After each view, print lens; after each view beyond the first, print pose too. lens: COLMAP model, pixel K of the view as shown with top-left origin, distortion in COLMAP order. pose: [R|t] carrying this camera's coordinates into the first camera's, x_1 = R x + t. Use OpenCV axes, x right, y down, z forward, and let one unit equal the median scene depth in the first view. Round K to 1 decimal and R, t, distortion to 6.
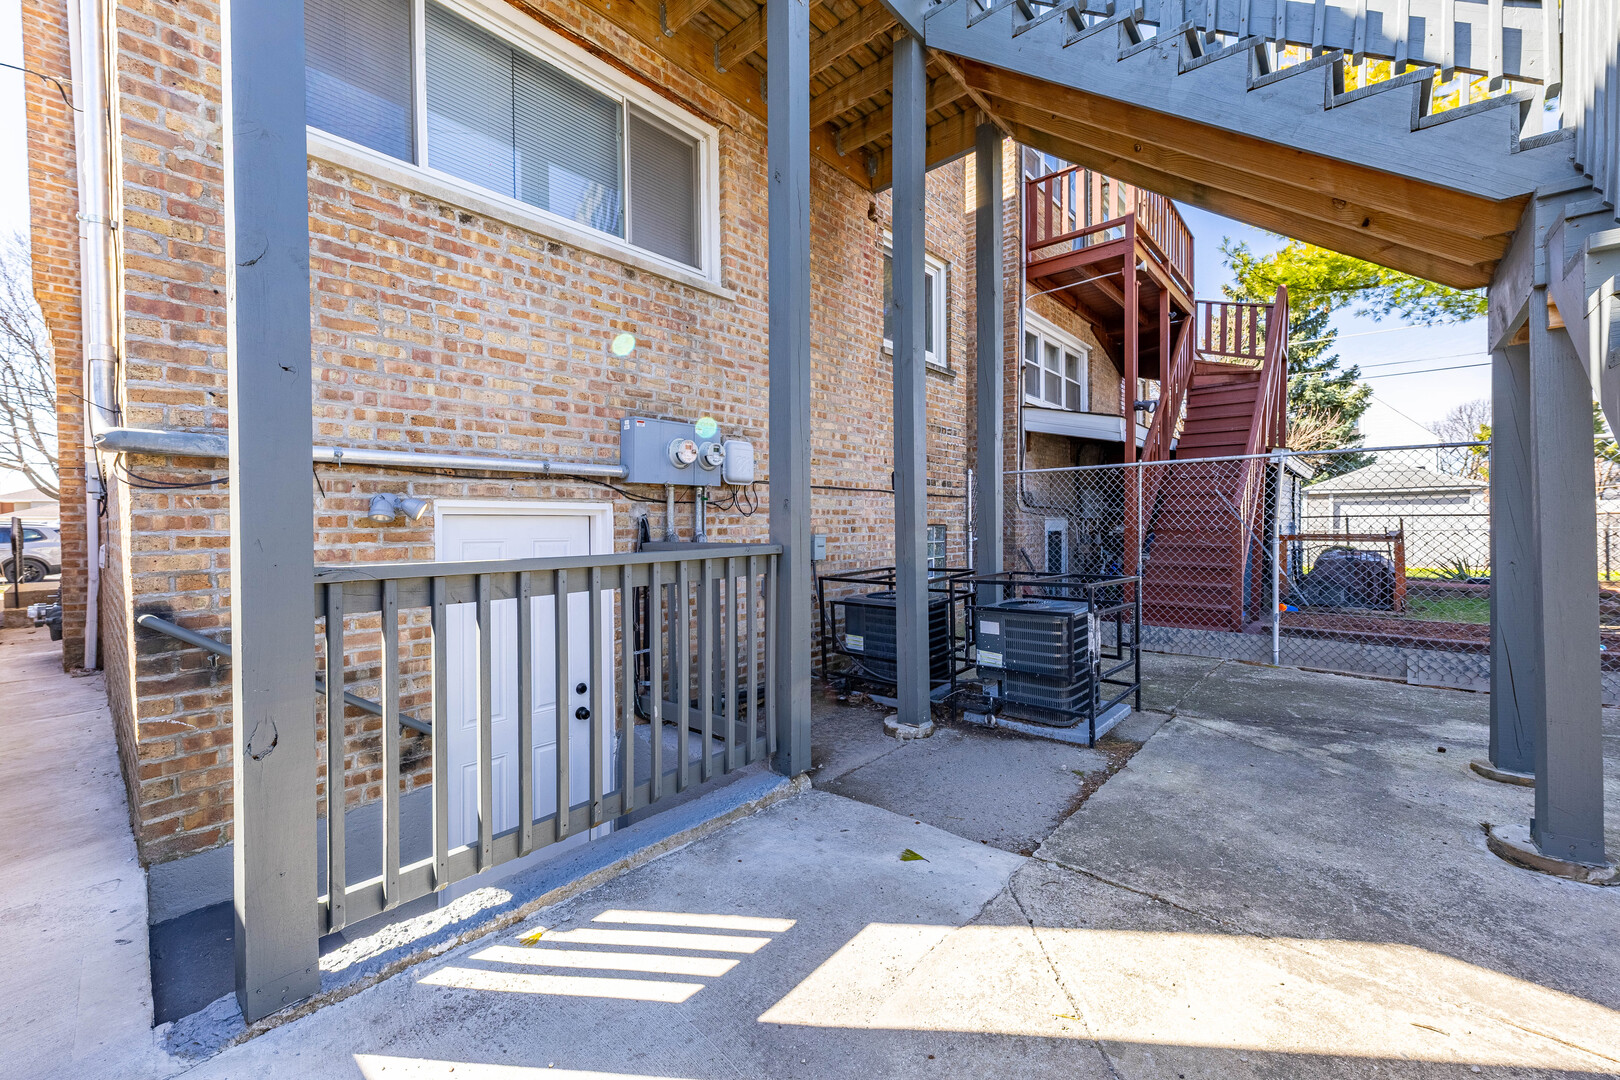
lens RADIAL K [[648.3, 0, 816.2], [0, 648.3, 533.2], [0, 0, 1]] dist [0.008405, -0.002537]
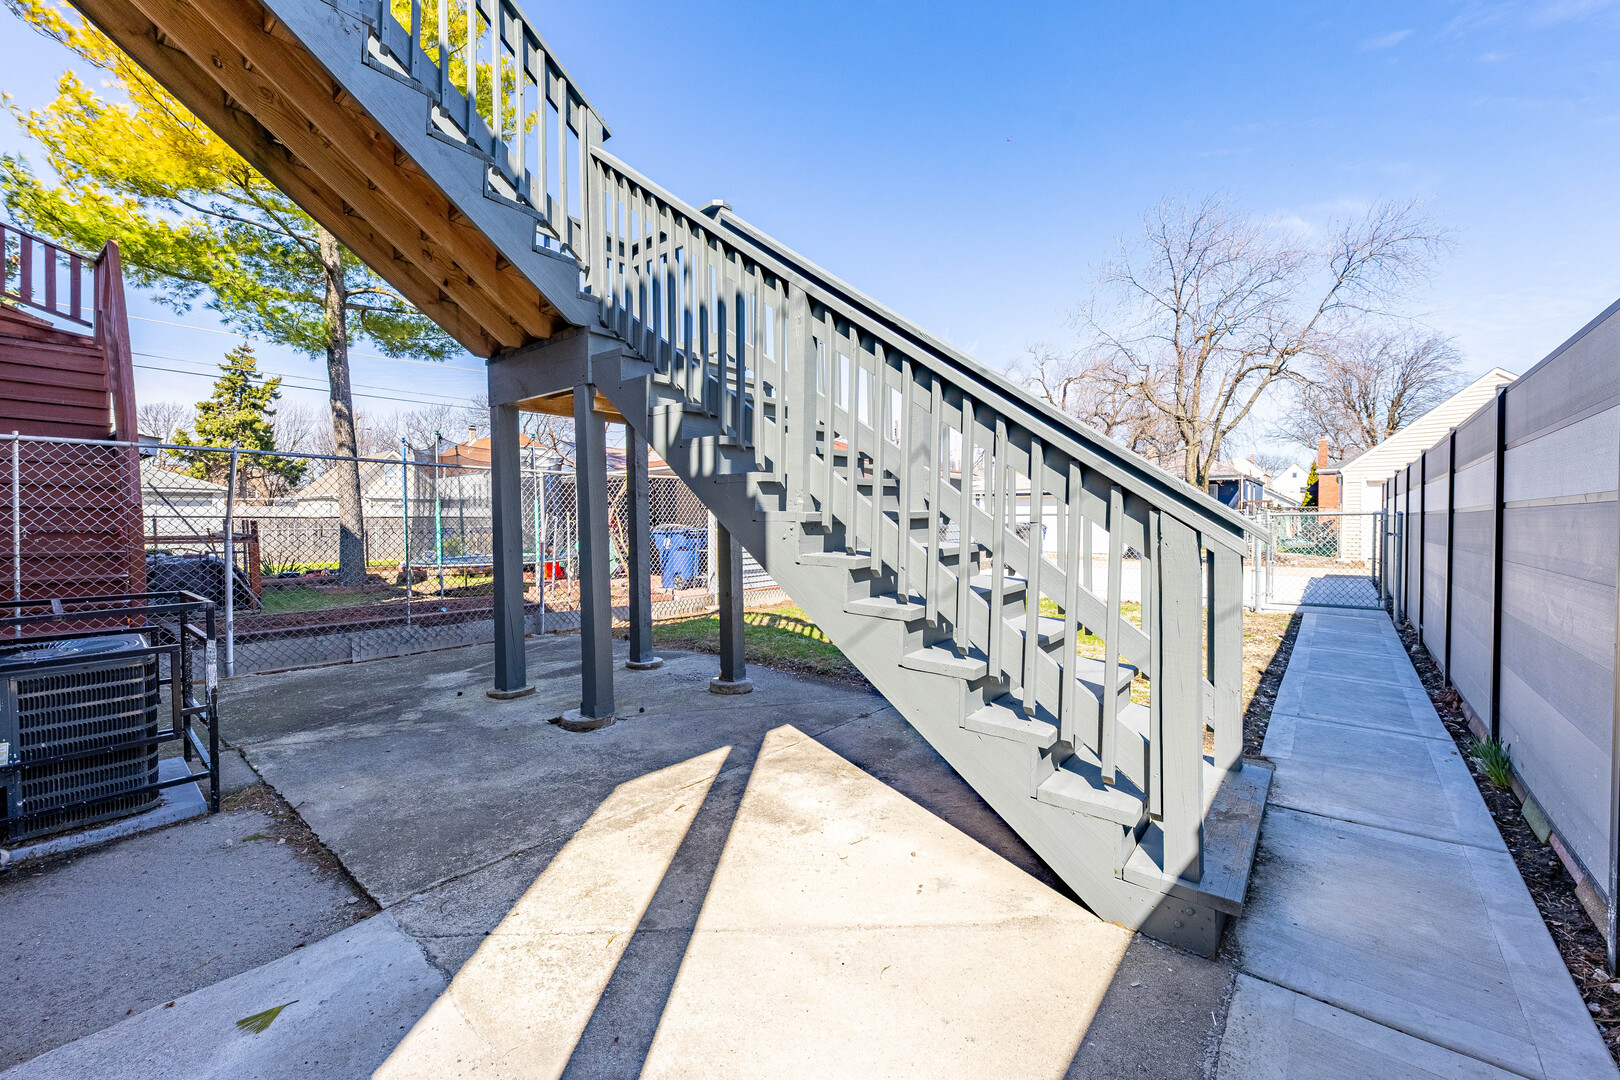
lens RADIAL K [[648.3, 0, 807.5], [0, 648.3, 534.7], [0, 0, 1]] dist [0.008405, -0.002537]
pose [[-0.035745, -0.015342, 0.999243, -0.434477], [0.014430, 0.999770, 0.015867, -0.005759], [-0.999257, 0.014986, -0.035515, 0.362232]]
